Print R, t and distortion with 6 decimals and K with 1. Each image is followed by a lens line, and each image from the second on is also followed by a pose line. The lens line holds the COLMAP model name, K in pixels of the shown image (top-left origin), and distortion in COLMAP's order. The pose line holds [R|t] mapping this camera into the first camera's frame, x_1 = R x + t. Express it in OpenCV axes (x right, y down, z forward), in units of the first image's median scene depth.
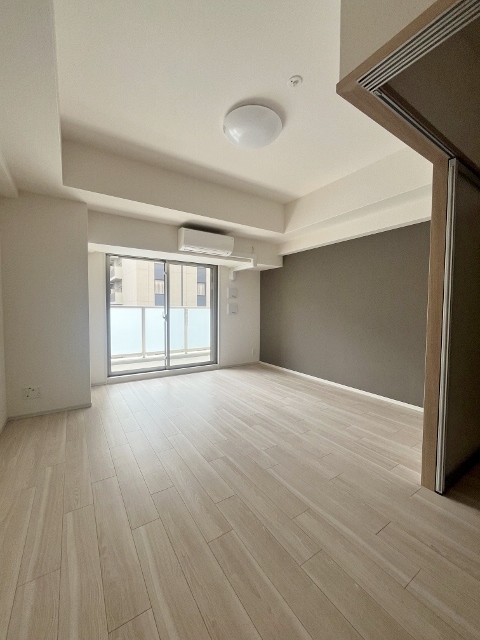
lens RADIAL K [[257.6, 0, 240.0], [0, 257.6, 320.0], [0, 0, 1]] dist [-0.001900, -0.000176]
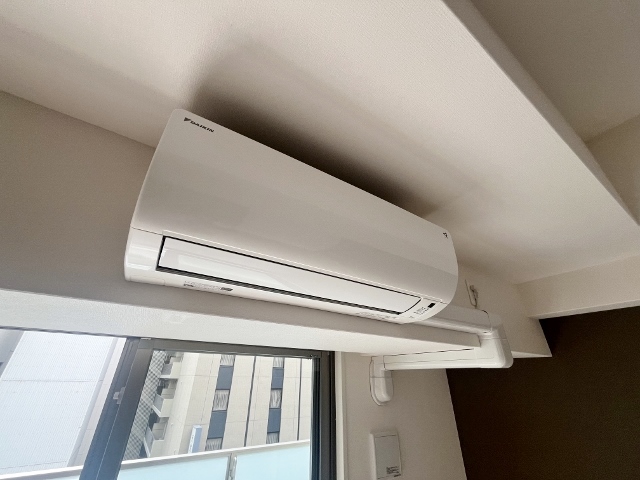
lens RADIAL K [[257.6, 0, 320.0], [0, 257.6, 240.0], [0, 0, 1]] dist [-0.001900, -0.000176]
pose [[0.999978, 0.003479, -0.005619, -0.140911], [-0.005872, 0.857944, -0.513710, -0.226416], [0.003033, 0.513732, 0.857945, 0.903180]]
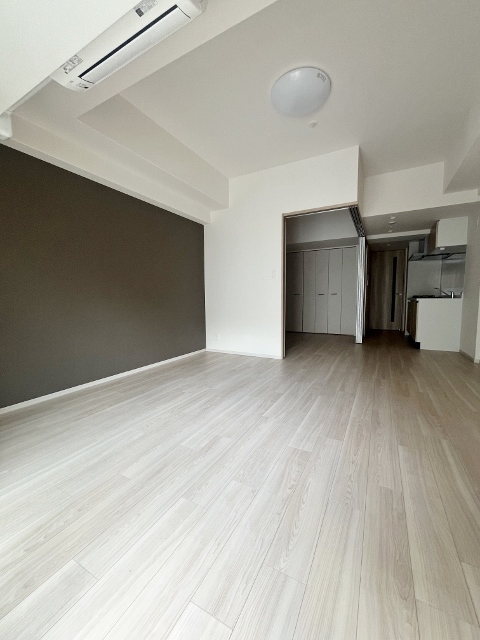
lens RADIAL K [[257.6, 0, 240.0], [0, 257.6, 320.0], [0, 0, 1]] dist [-0.001900, -0.000176]
pose [[-0.476166, -0.078408, 0.875853, -0.505629], [0.043086, 0.992740, 0.112296, 0.013779], [-0.878299, 0.091209, -0.469331, 1.114993]]
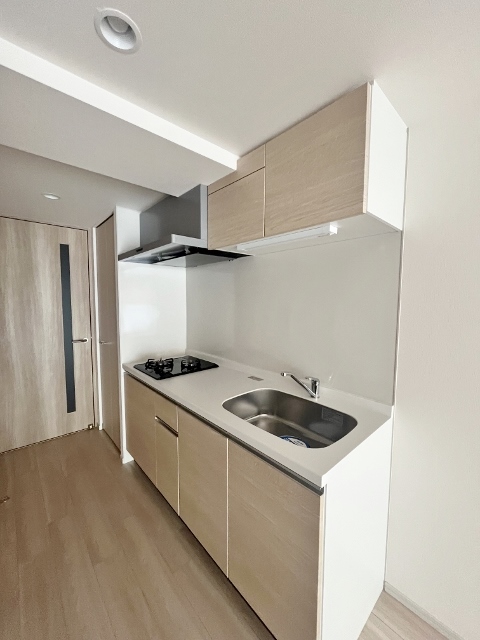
lens RADIAL K [[257.6, 0, 240.0], [0, 257.6, 320.0], [0, 0, 1]] dist [-0.001900, -0.000176]
pose [[-0.988800, 0.000336, -0.149246, 0.300731], [-0.017860, 0.992545, 0.120560, -0.075739], [0.148174, 0.121875, -0.981423, -0.066352]]
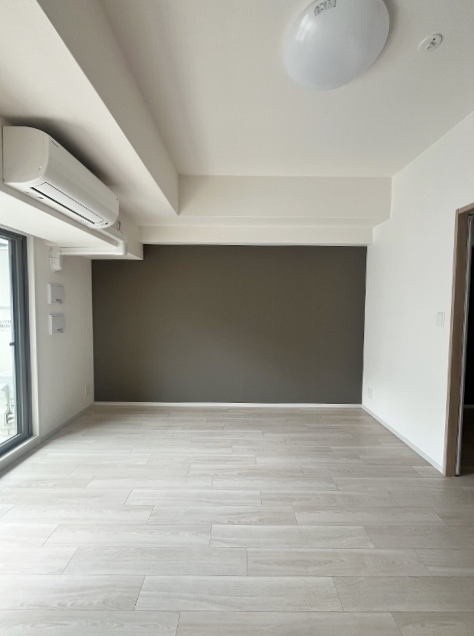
lens RADIAL K [[256.0, 0, 237.0], [0, 256.0, 318.0], [0, 0, 1]] dist [-0.001900, -0.000176]
pose [[0.544589, -0.042177, 0.837642, -0.384931], [0.033260, 0.999035, 0.028679, -0.082043], [-0.838043, 0.012242, 0.545467, 0.547545]]
